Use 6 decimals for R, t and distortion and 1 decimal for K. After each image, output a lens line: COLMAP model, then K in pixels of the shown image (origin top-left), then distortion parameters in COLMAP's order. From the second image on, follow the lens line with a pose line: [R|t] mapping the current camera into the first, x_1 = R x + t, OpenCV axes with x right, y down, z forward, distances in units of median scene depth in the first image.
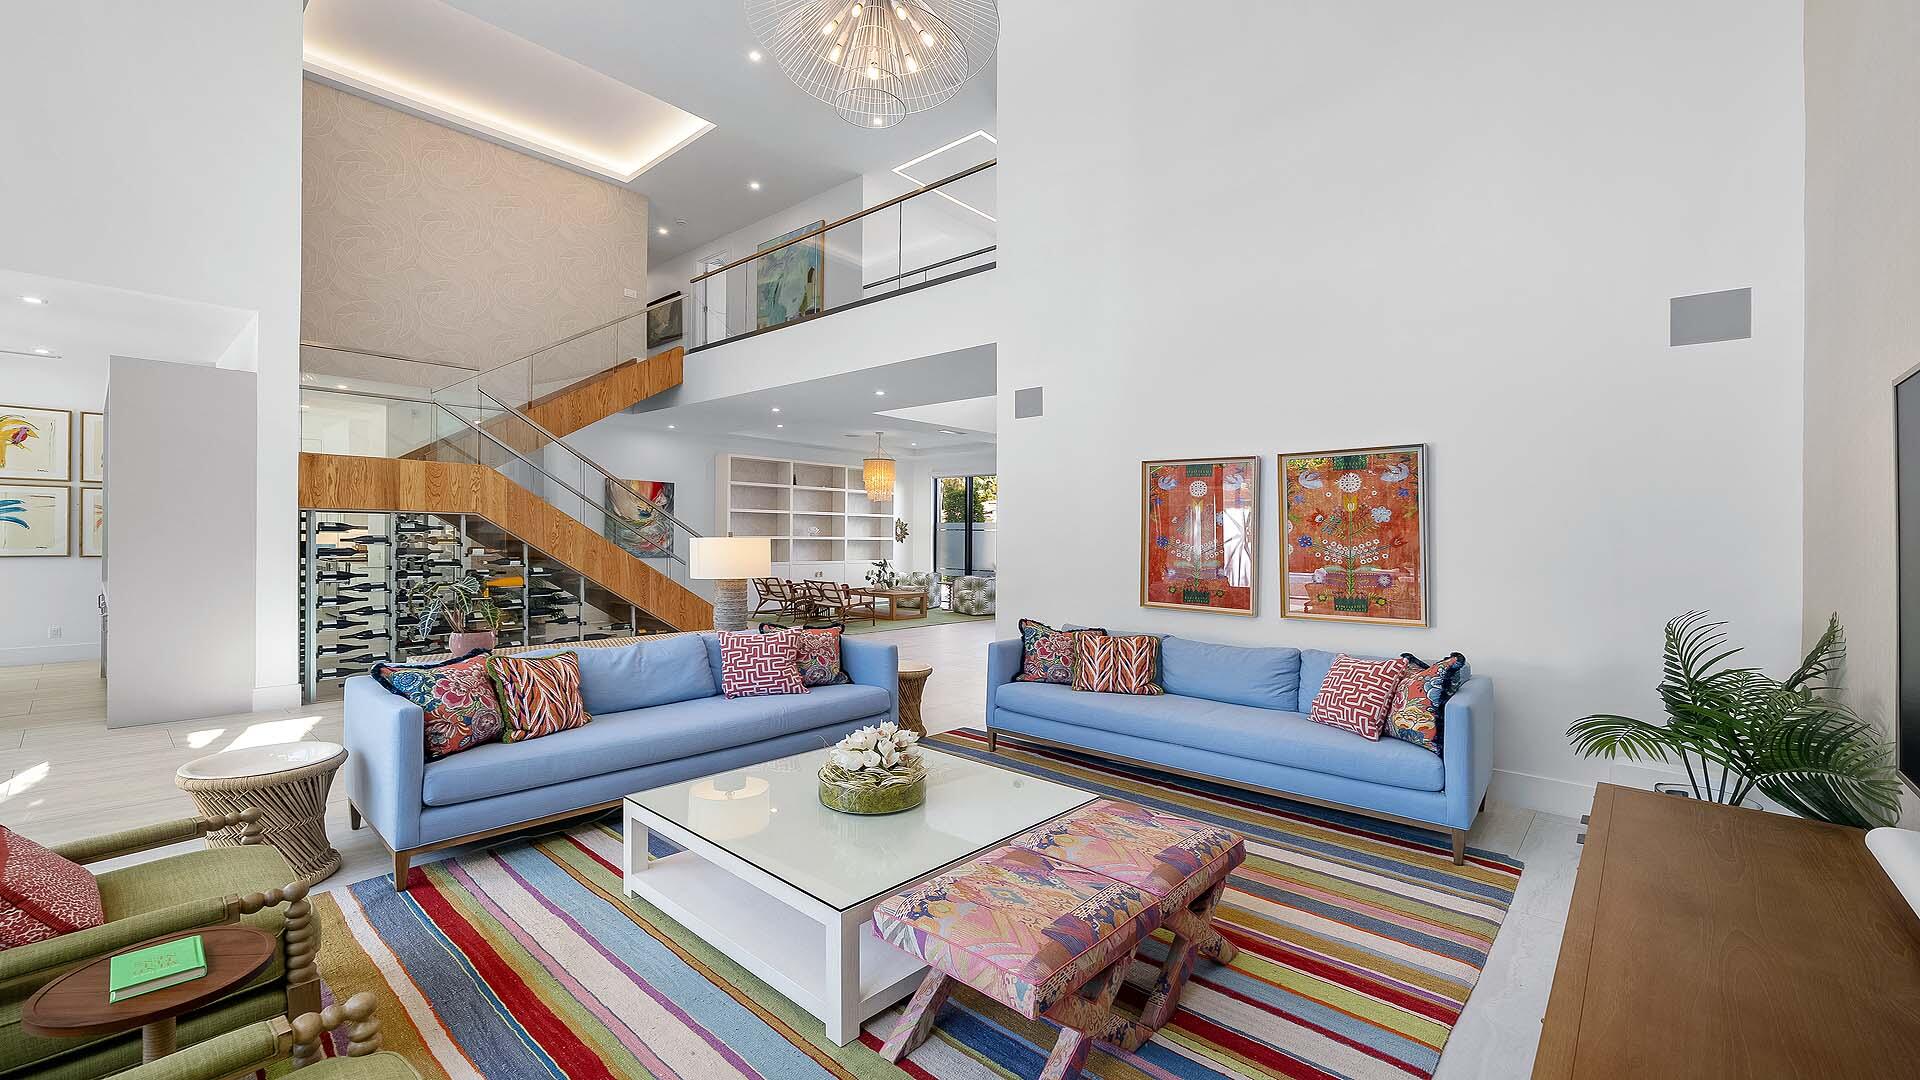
lens RADIAL K [[776.4, 0, 958.3], [0, 776.4, 534.9], [0, 0, 1]] dist [0.000629, -0.000102]
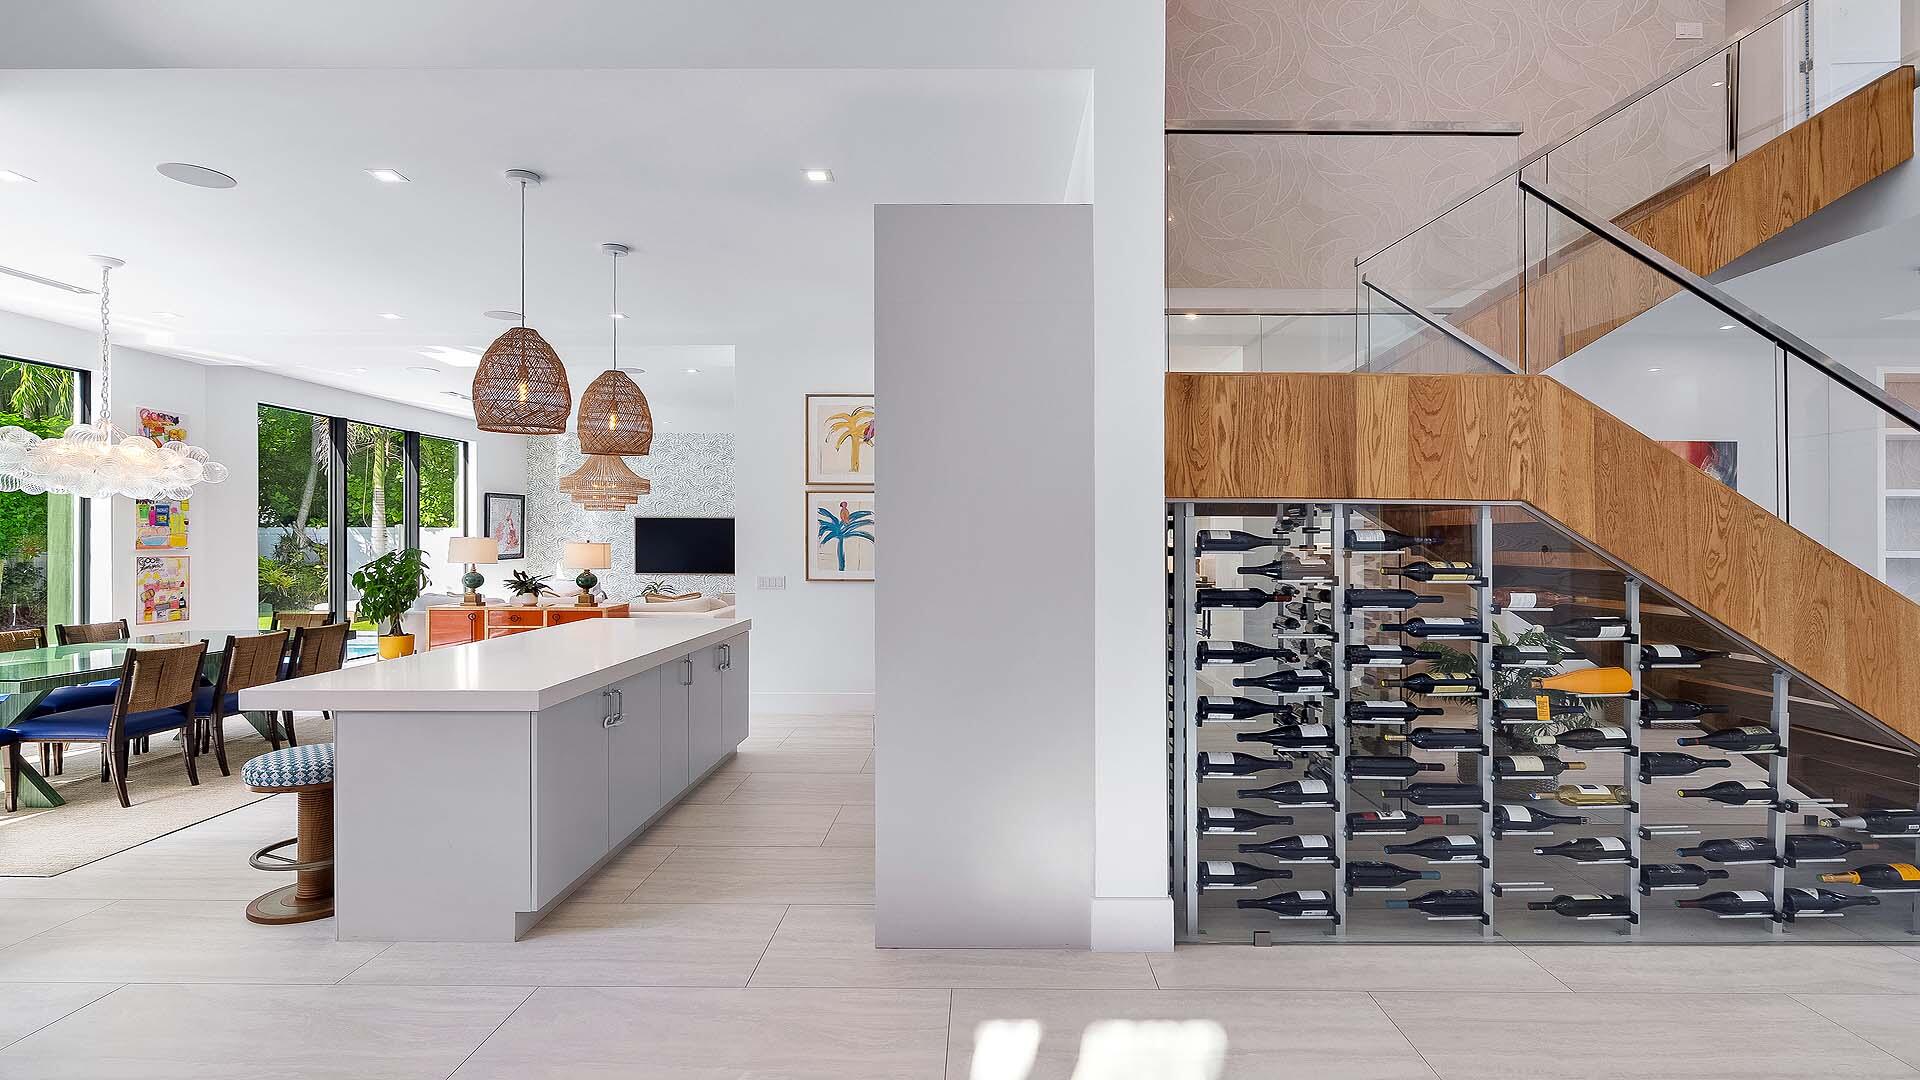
lens RADIAL K [[894.4, 0, 960.0], [0, 894.4, 540.0], [0, 0, 1]] dist [0.000774, 0.000177]
pose [[0.638978, -0.009758, -0.769163, -0.434004], [0.005366, 0.999952, -0.008228, -0.006139], [0.769207, 0.001130, 0.638999, 0.476419]]
